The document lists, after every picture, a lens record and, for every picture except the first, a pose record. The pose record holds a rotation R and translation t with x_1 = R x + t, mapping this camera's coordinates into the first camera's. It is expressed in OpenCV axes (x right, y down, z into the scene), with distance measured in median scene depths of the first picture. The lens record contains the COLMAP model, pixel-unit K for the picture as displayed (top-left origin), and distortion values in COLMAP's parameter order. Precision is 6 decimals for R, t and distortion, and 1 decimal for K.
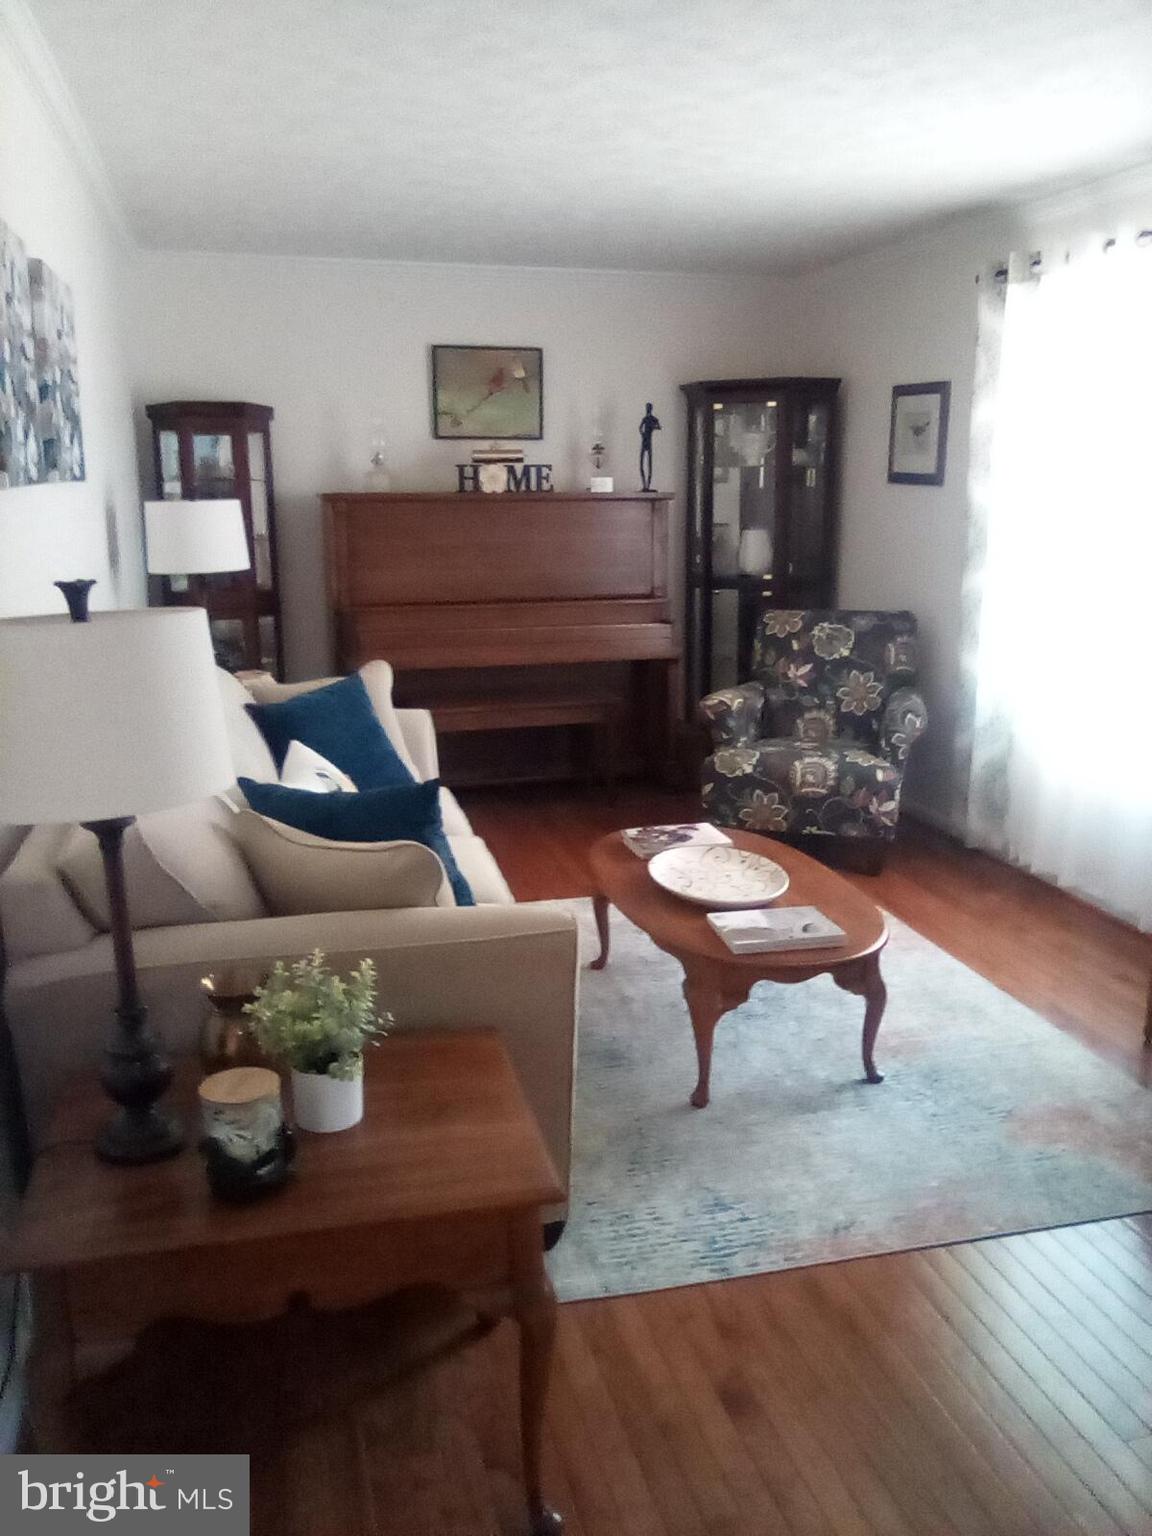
lens RADIAL K [[1275.6, 0, 591.5], [0, 1275.6, 780.5], [0, 0, 1]] dist [-0.016669, -0.039723]
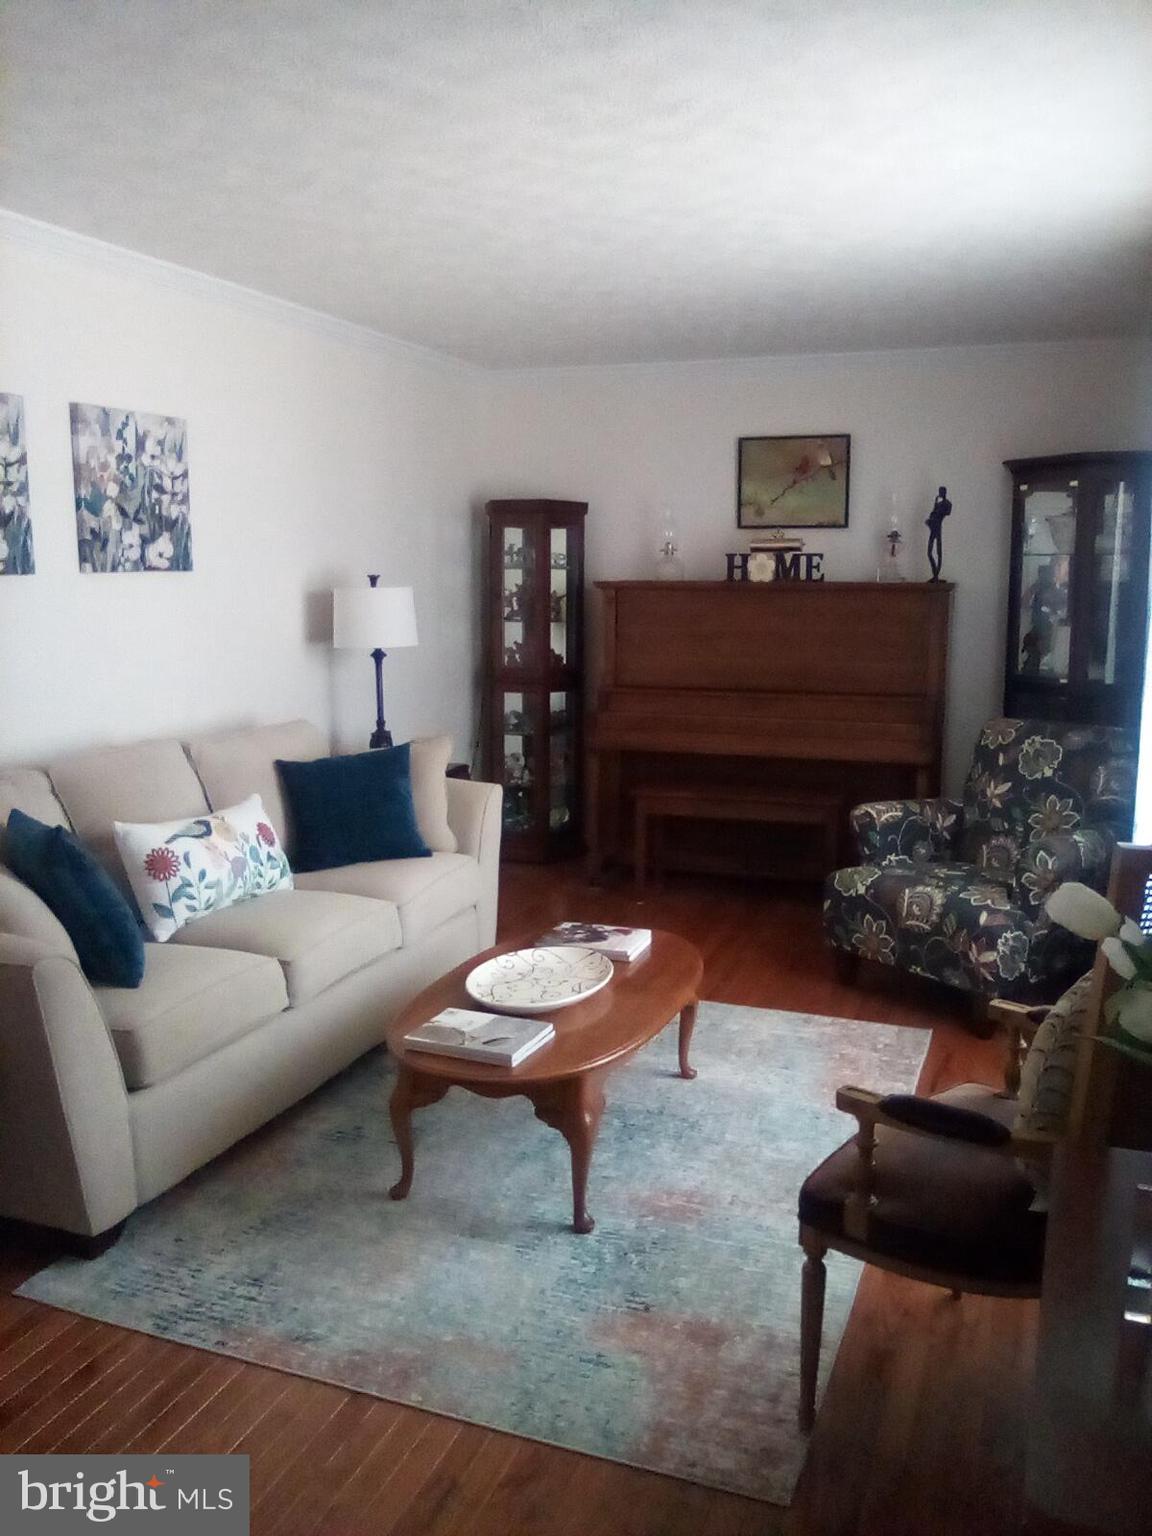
lens RADIAL K [[1275.6, 0, 591.1], [0, 1275.6, 765.3], [0, 0, 1]] dist [-0.016669, -0.039723]
pose [[0.817035, 0.088872, -0.569698, 0.430139], [-0.131483, 0.990735, -0.034014, -0.036824], [0.561397, 0.102697, 0.821150, 0.139695]]
